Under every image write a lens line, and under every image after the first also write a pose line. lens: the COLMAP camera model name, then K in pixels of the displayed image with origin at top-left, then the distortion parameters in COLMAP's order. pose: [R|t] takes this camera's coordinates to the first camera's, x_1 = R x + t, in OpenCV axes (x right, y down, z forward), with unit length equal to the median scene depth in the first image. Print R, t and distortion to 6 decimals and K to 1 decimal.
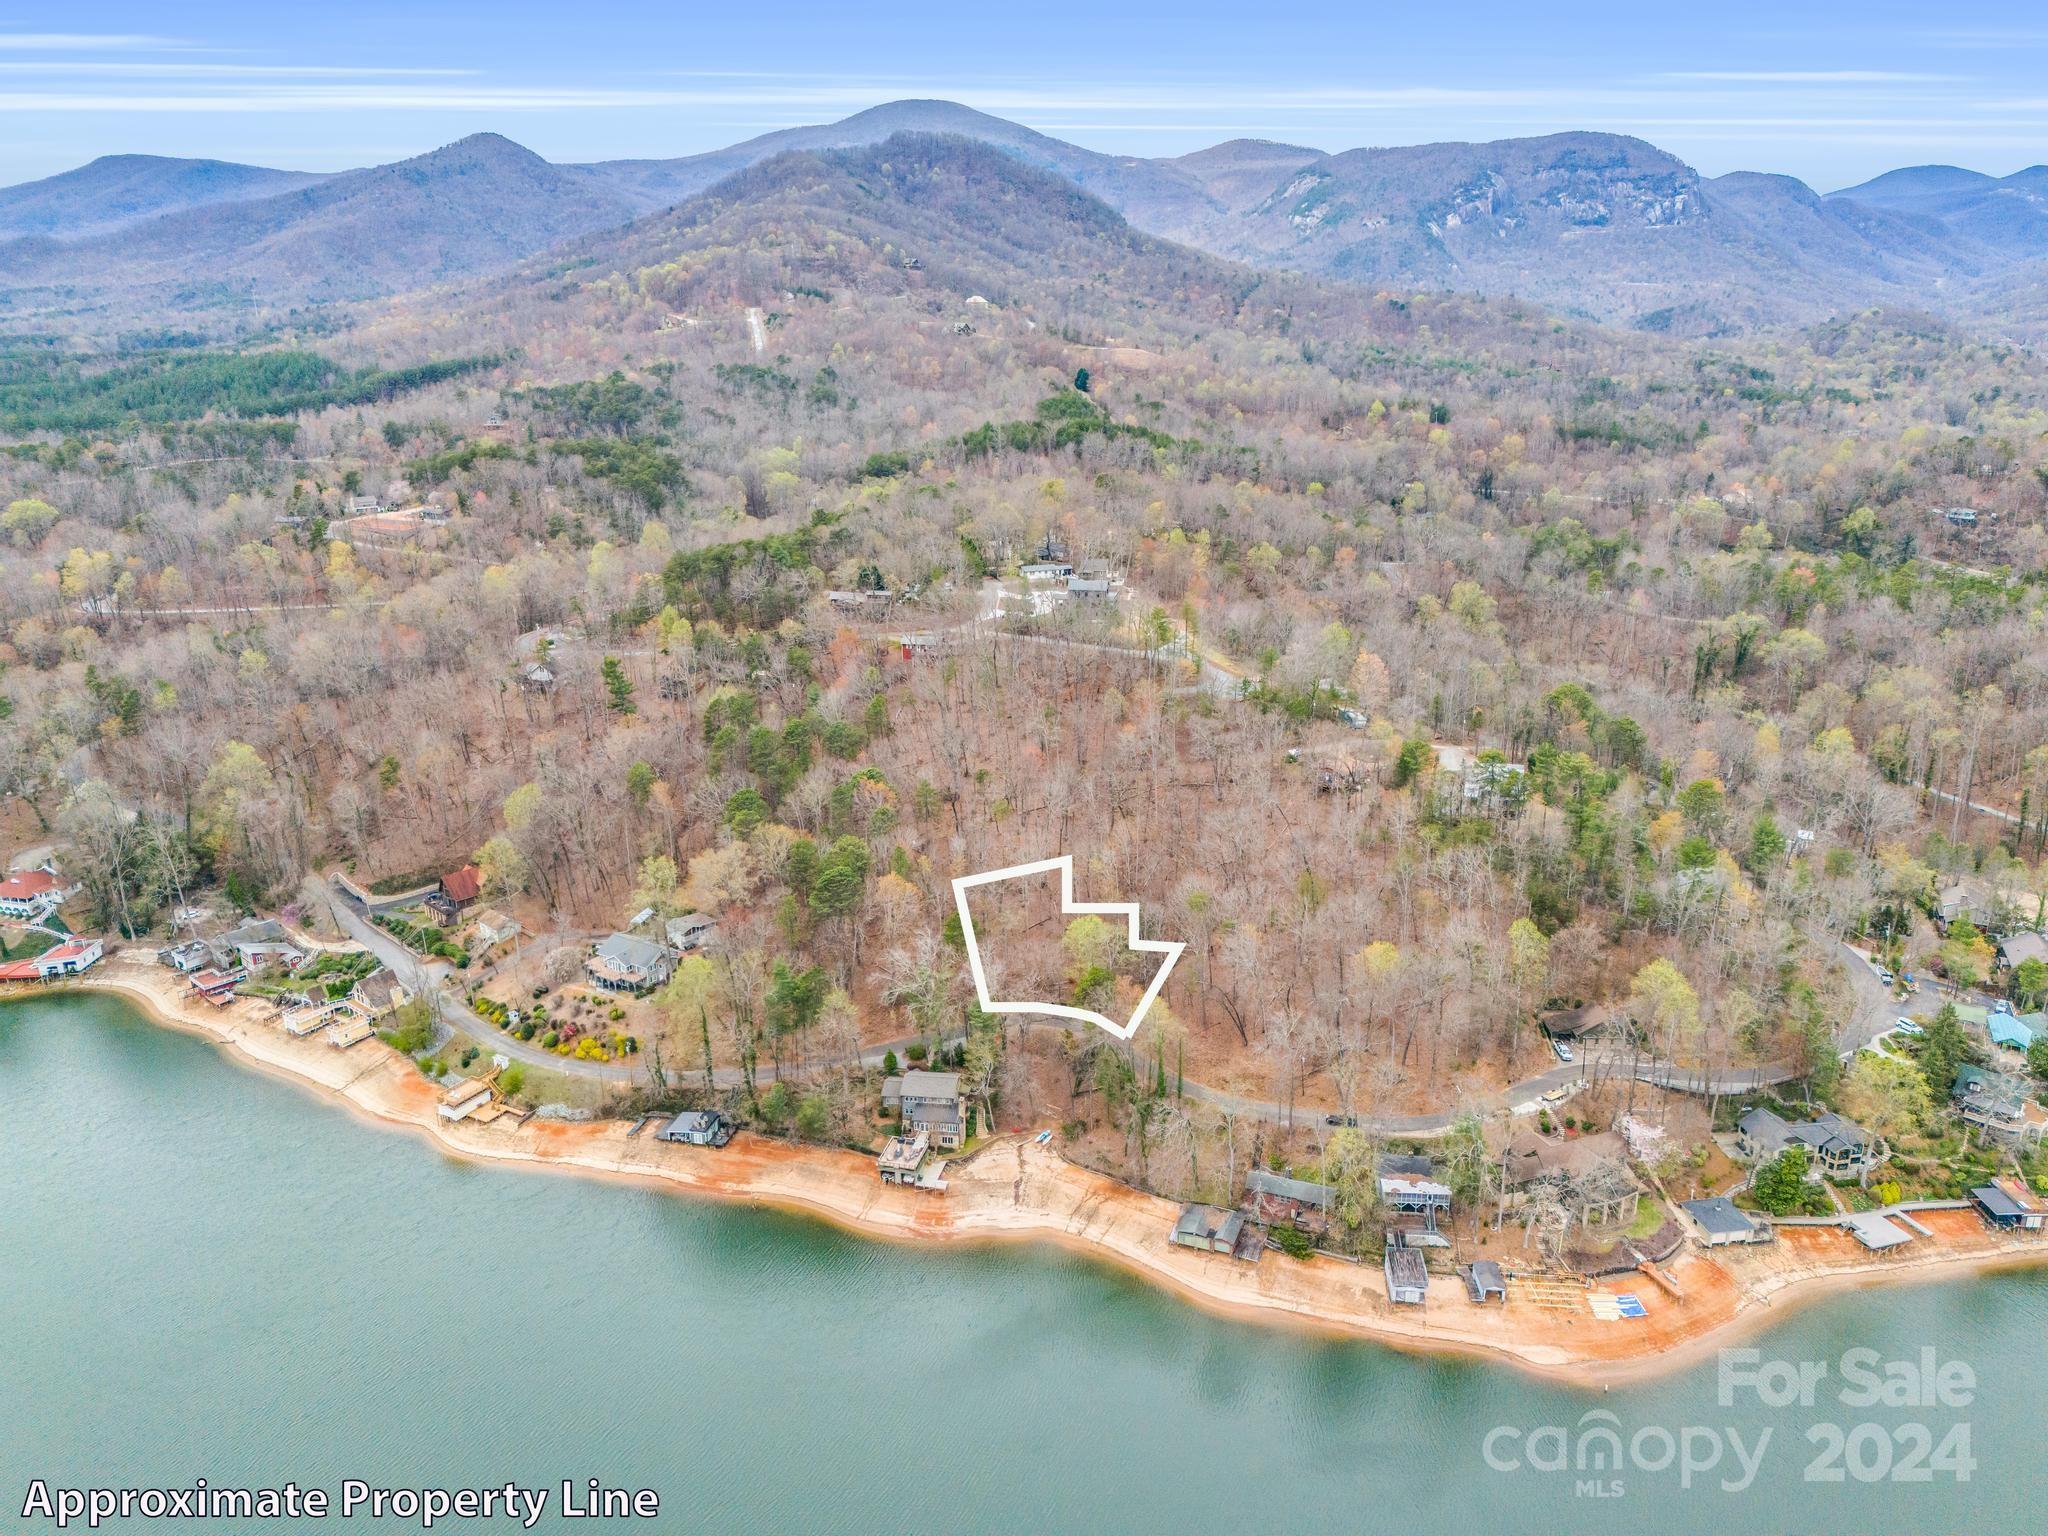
lens RADIAL K [[1499.2, 0, 1033.6], [0, 1499.2, 770.9], [0, 0, 1]] dist [0.068502, -0.059311]
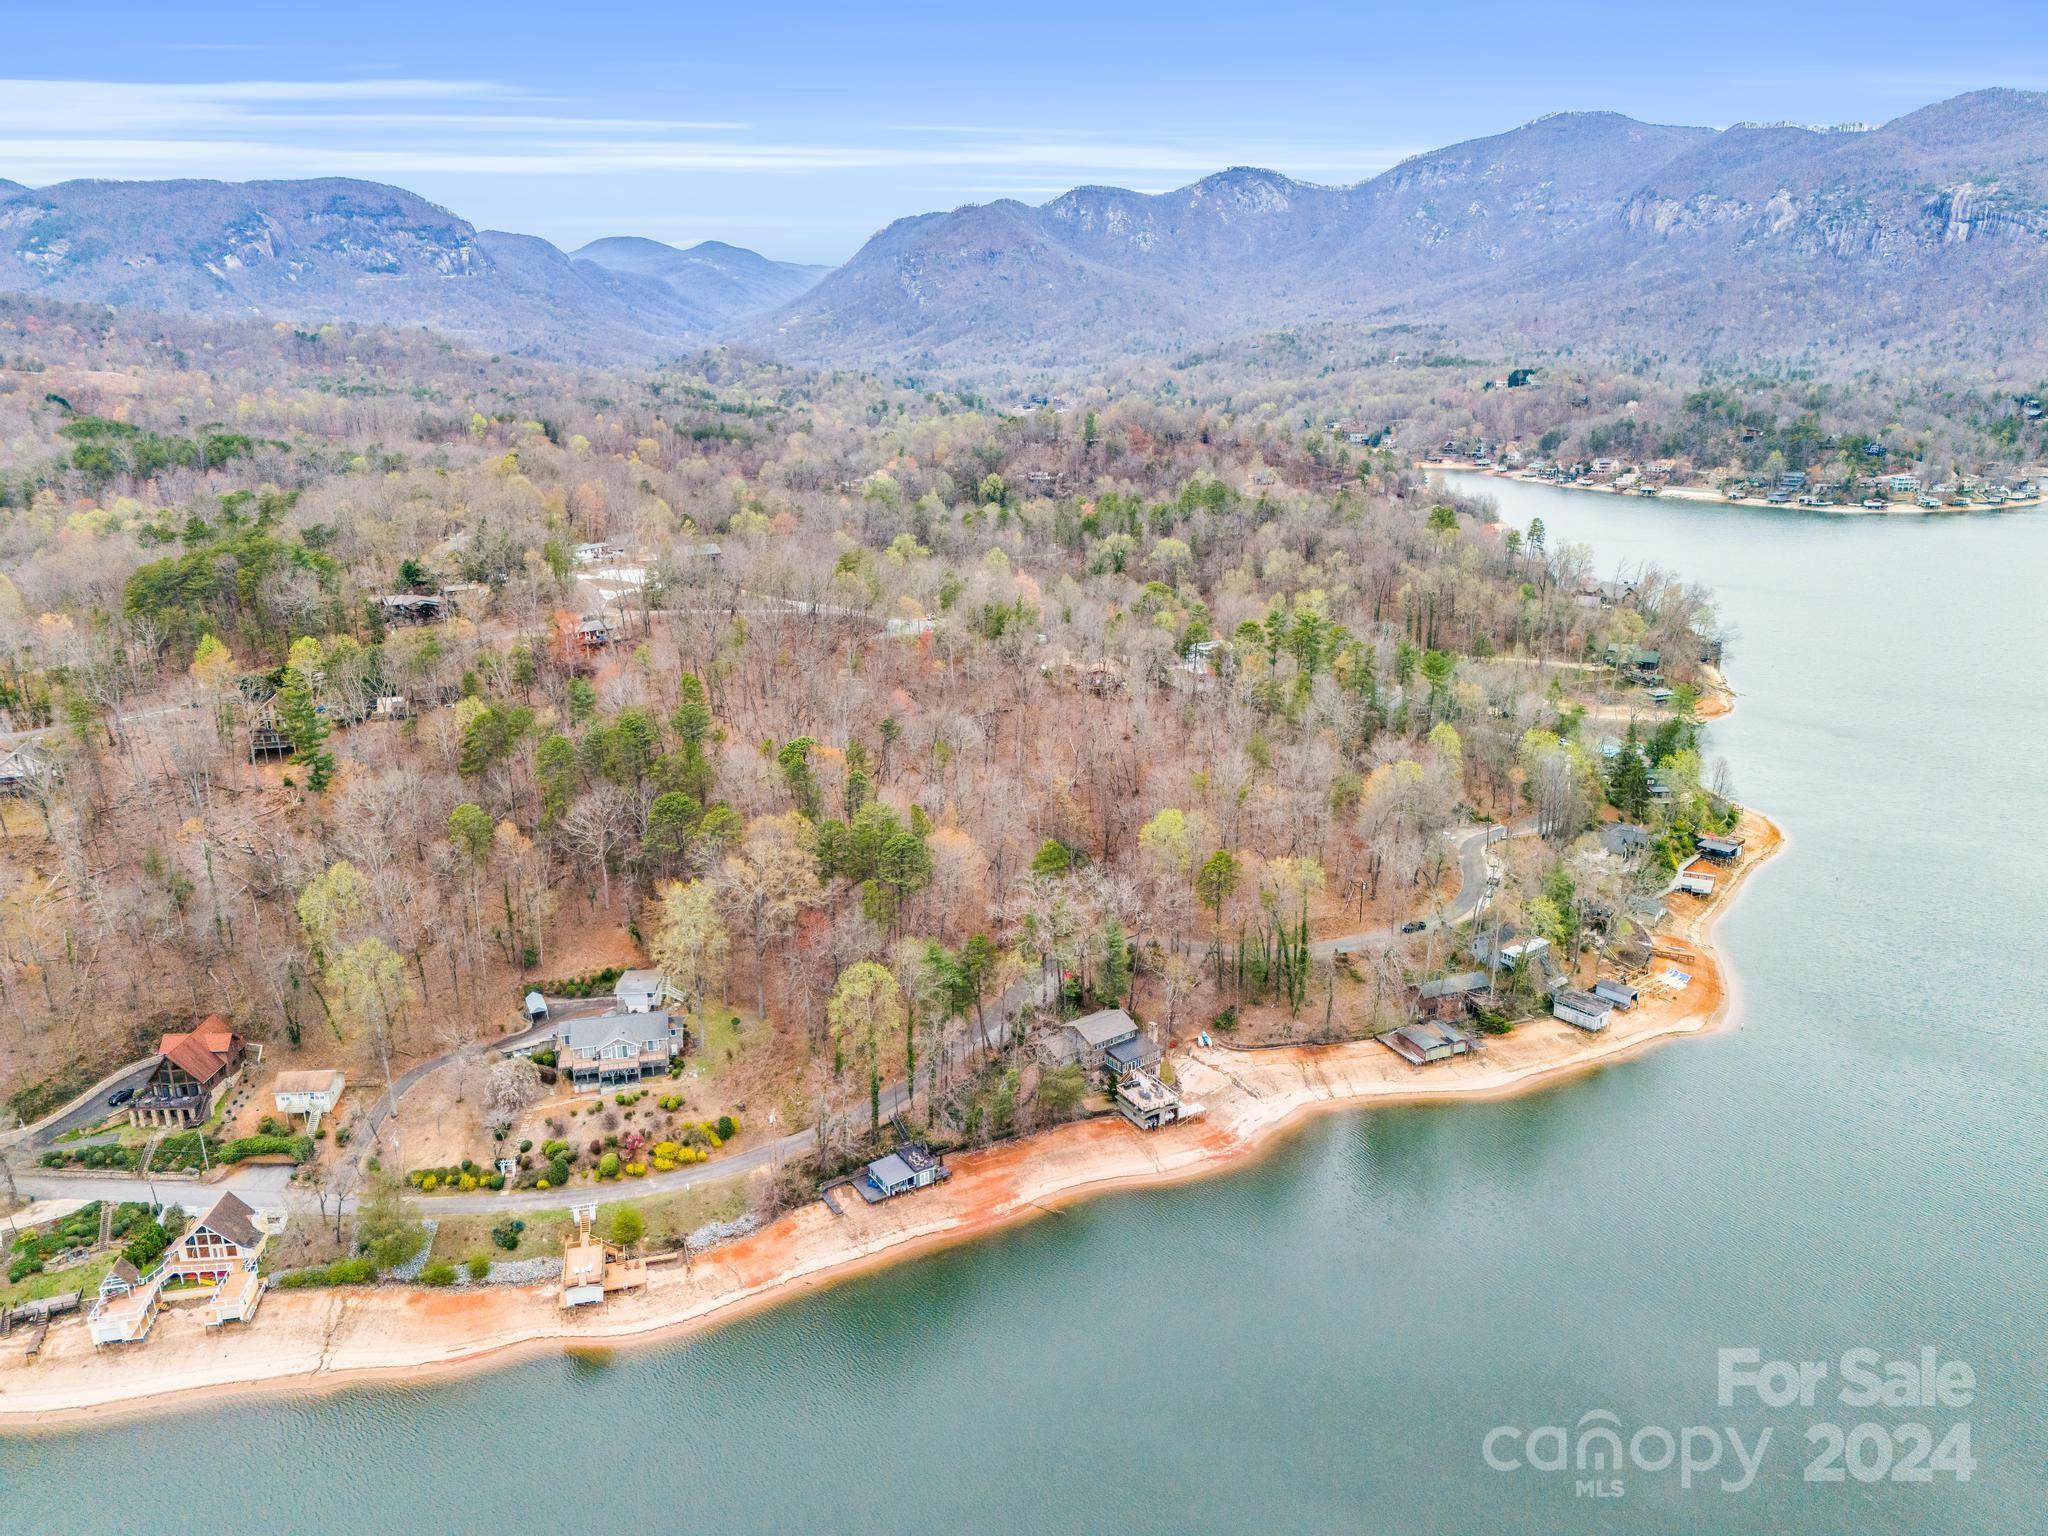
lens RADIAL K [[1499.2, 0, 1034.1], [0, 1499.2, 772.1], [0, 0, 1]] dist [0.068502, -0.059311]
pose [[0.722535, -0.201381, 0.661353, -0.512815], [0.224555, 0.973127, 0.050987, 0.003187], [-0.653848, 0.111671, 0.748340, 0.256515]]
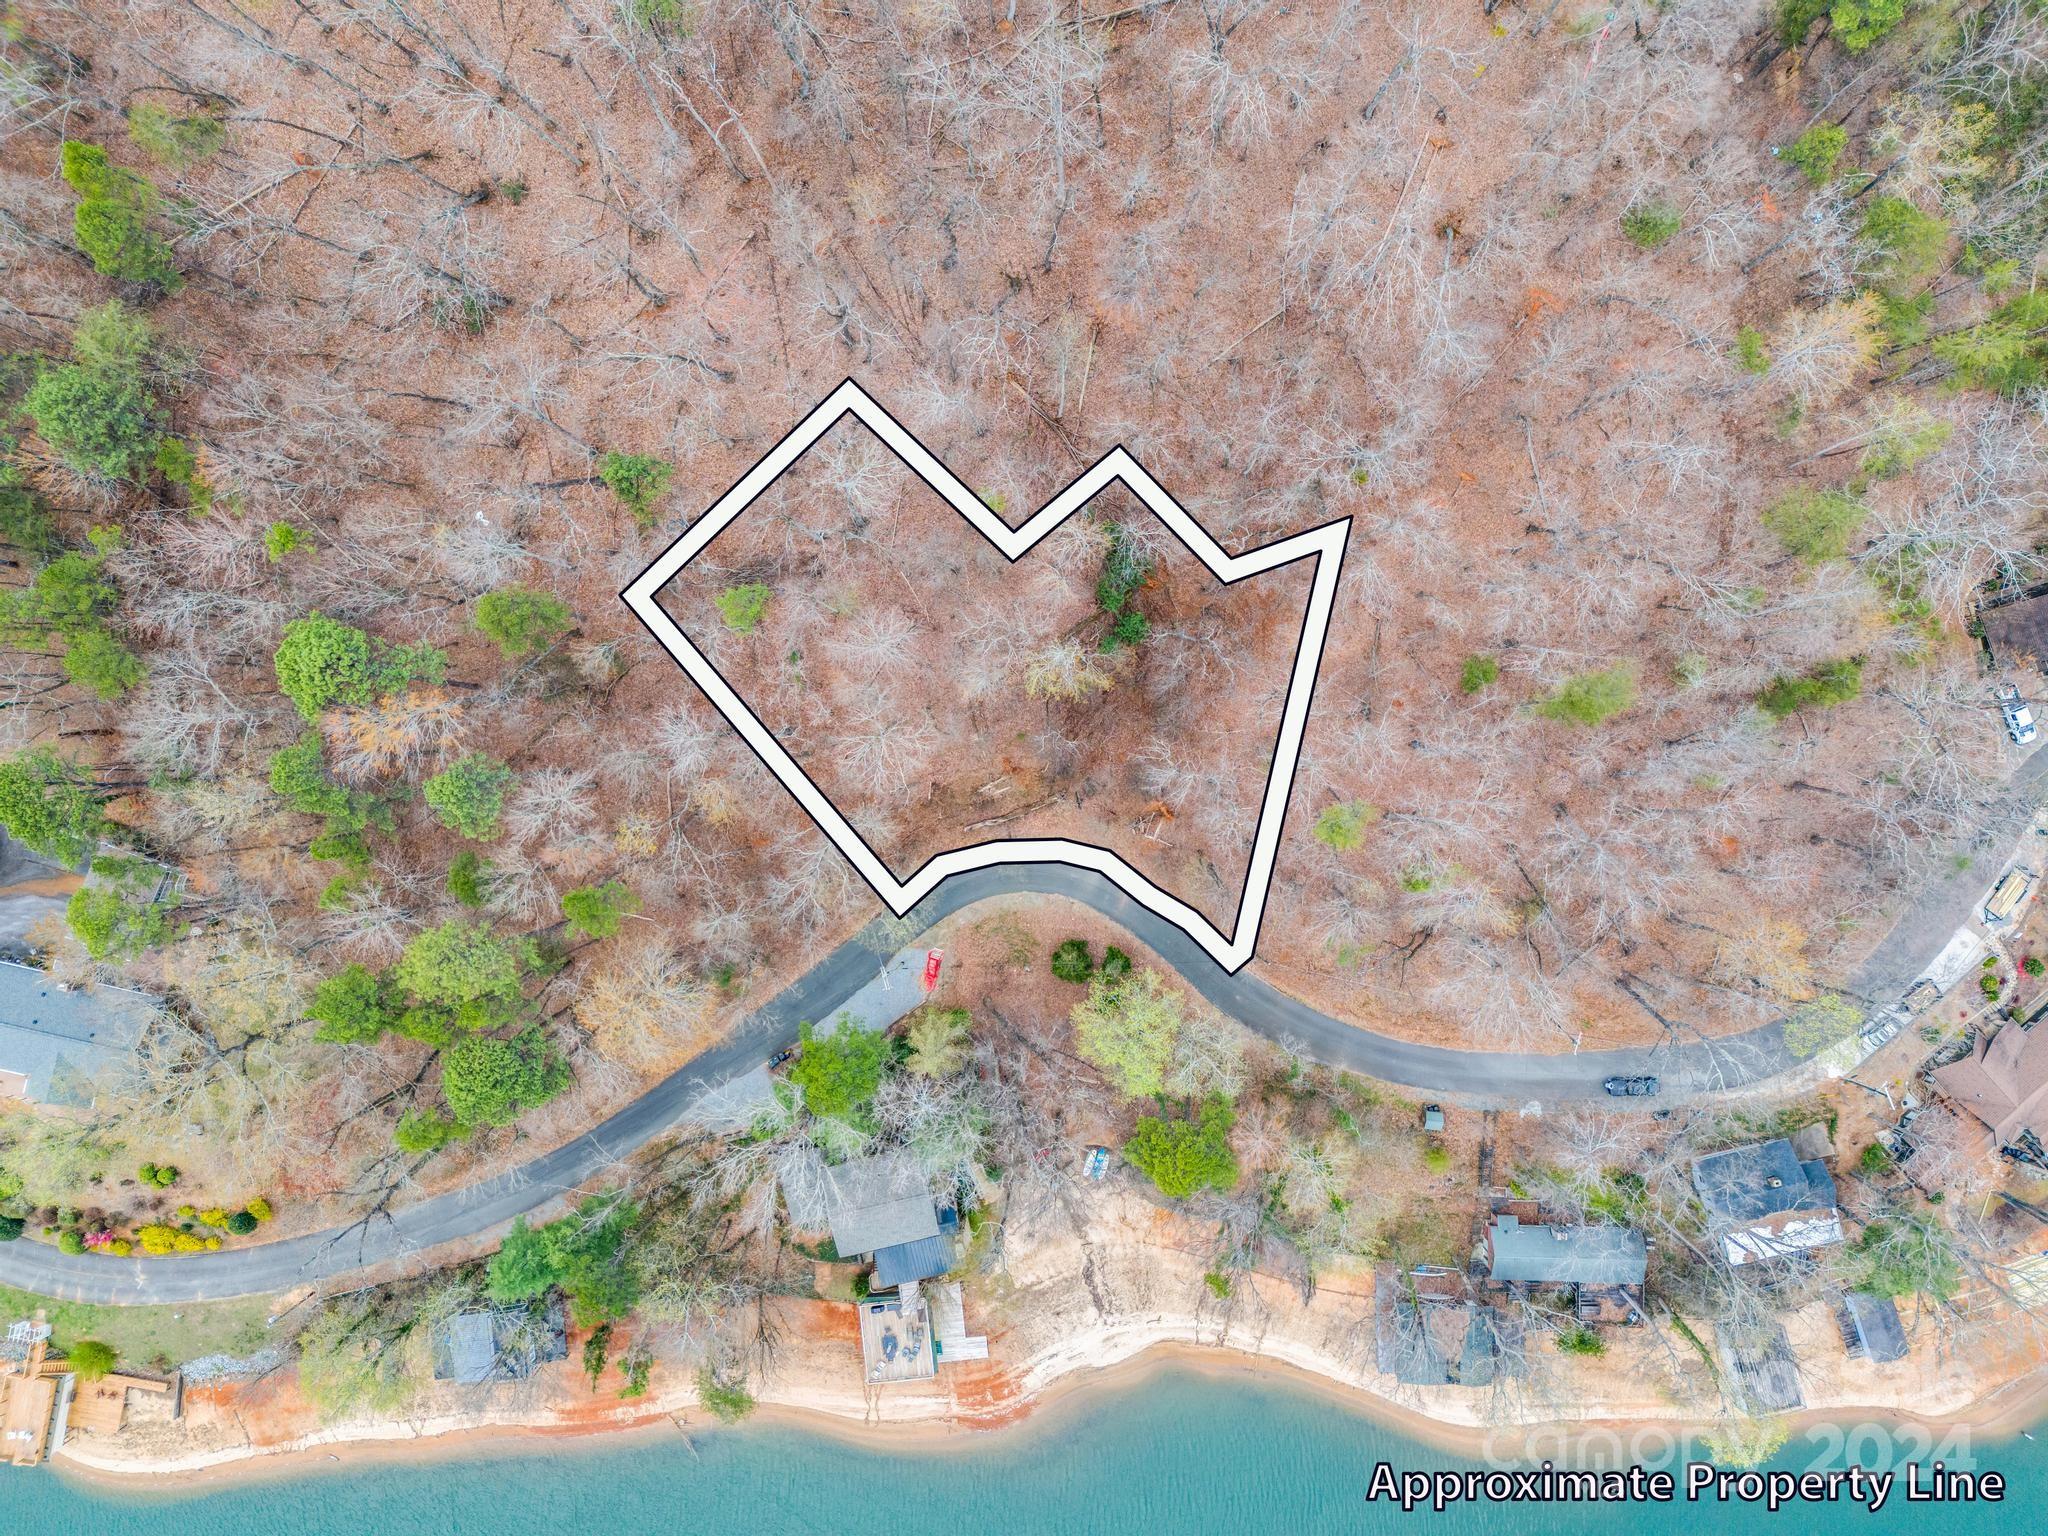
lens RADIAL K [[1499.2, 0, 1035.2], [0, 1499.2, 766.0], [0, 0, 1]] dist [0.068502, -0.059311]
pose [[0.940631, -0.339412, 0.003544, 0.026226], [0.112967, 0.322883, 0.939673, -0.262098], [-0.320081, -0.883485, 0.342056, 0.723382]]
